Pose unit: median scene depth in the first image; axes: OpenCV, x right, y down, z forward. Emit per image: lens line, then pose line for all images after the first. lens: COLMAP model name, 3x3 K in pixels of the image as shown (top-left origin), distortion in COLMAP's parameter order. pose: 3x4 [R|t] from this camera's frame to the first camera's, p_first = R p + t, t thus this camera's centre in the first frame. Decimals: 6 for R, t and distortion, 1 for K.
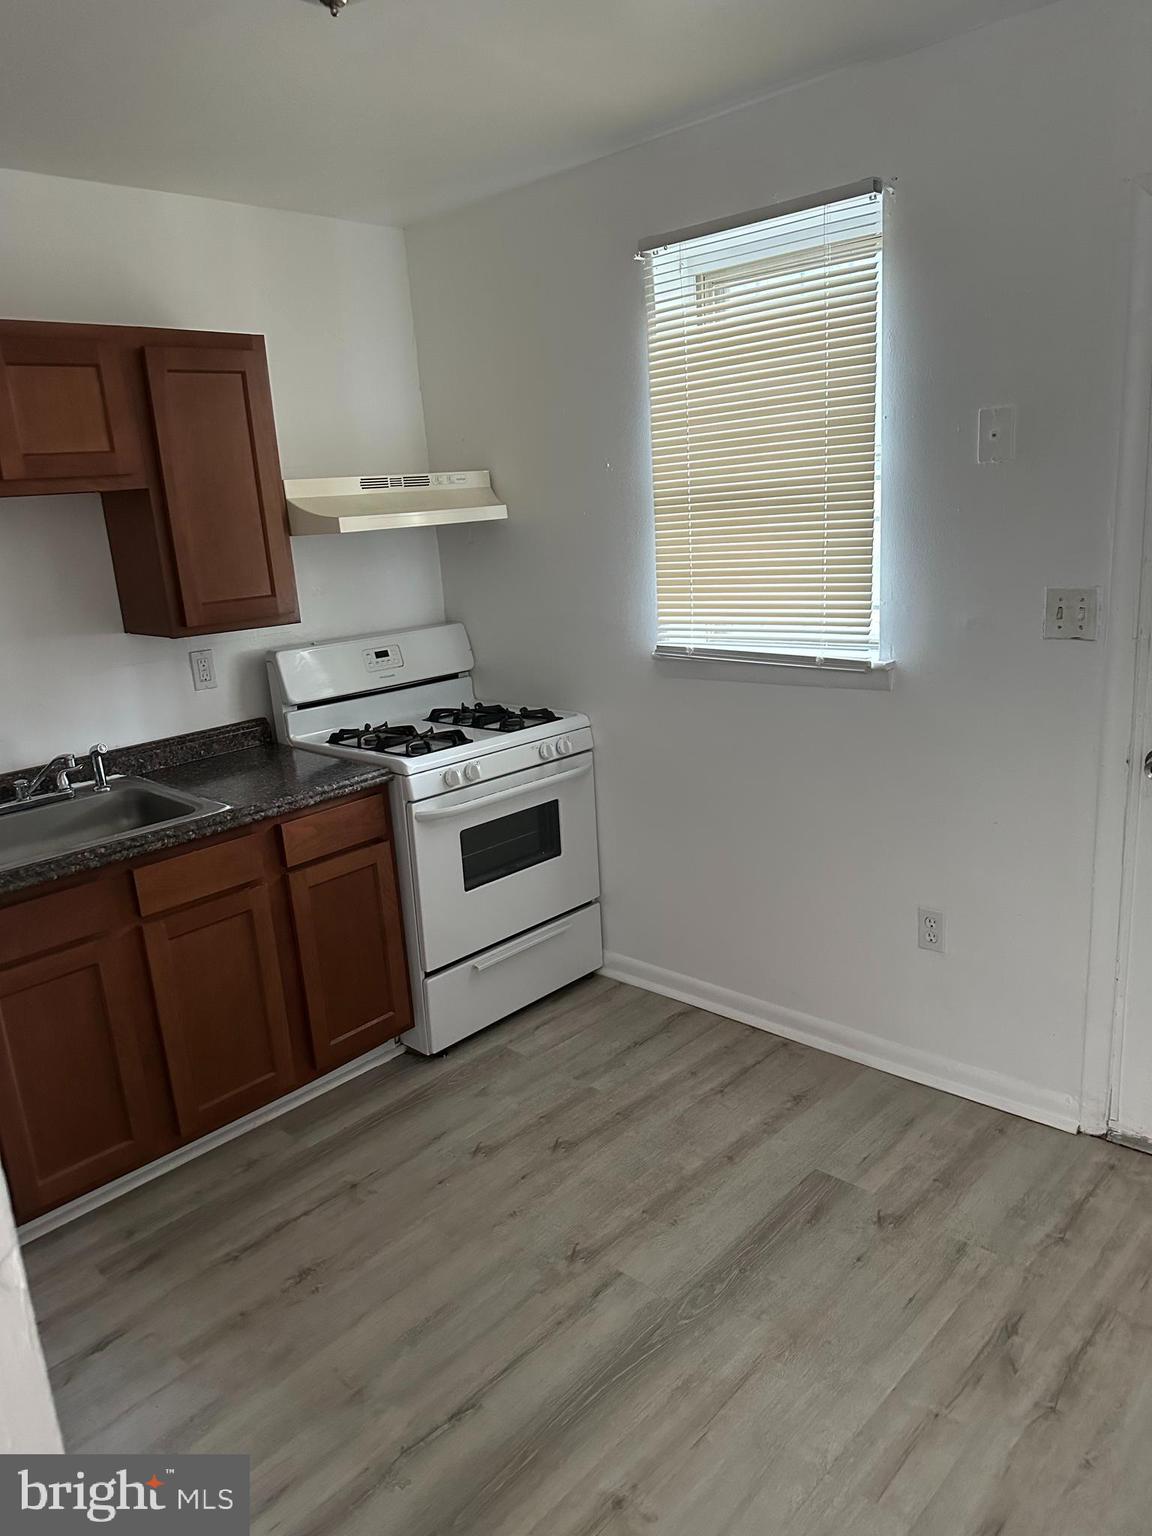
lens RADIAL K [[1077.4, 0, 544.8], [0, 1077.4, 766.6], [0, 0, 1]] dist [0.101999, -0.112140]
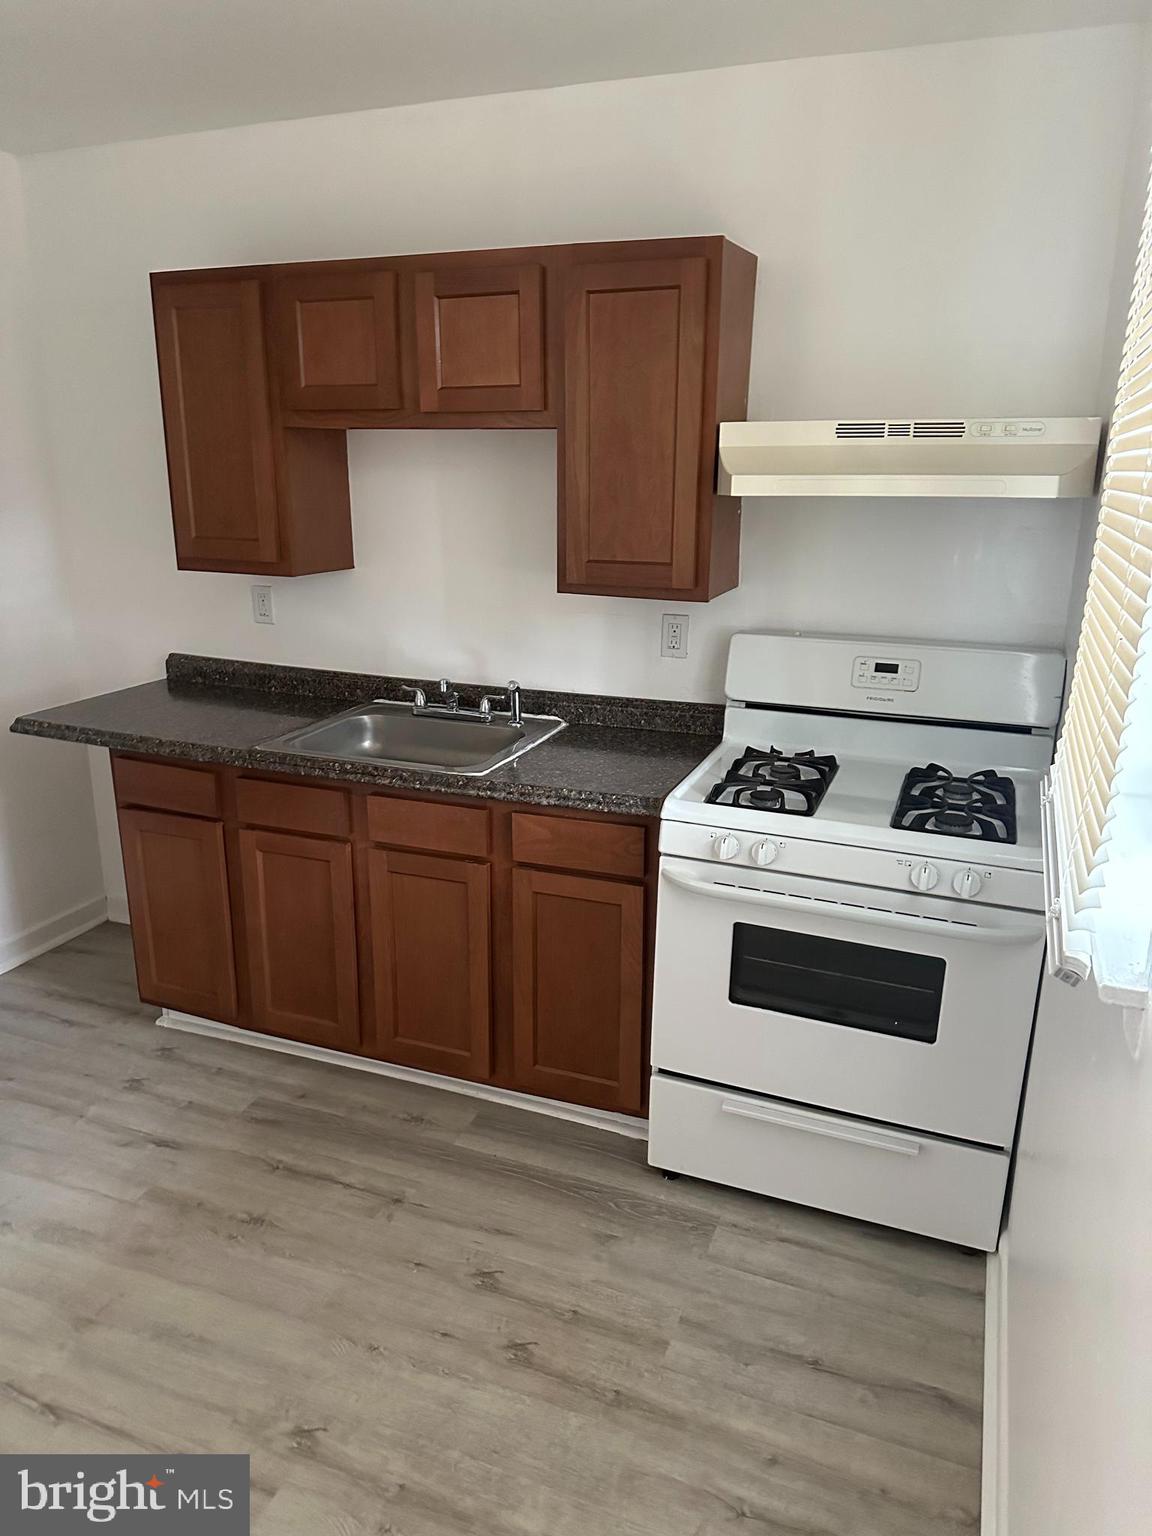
lens RADIAL K [[1077.4, 0, 544.8], [0, 1077.4, 766.6], [0, 0, 1]] dist [0.101999, -0.112140]
pose [[0.387960, 0.319210, -0.864634, 0.494282], [-0.255246, 0.938630, 0.231999, -0.184189], [0.885628, 0.130688, 0.445628, 0.579565]]
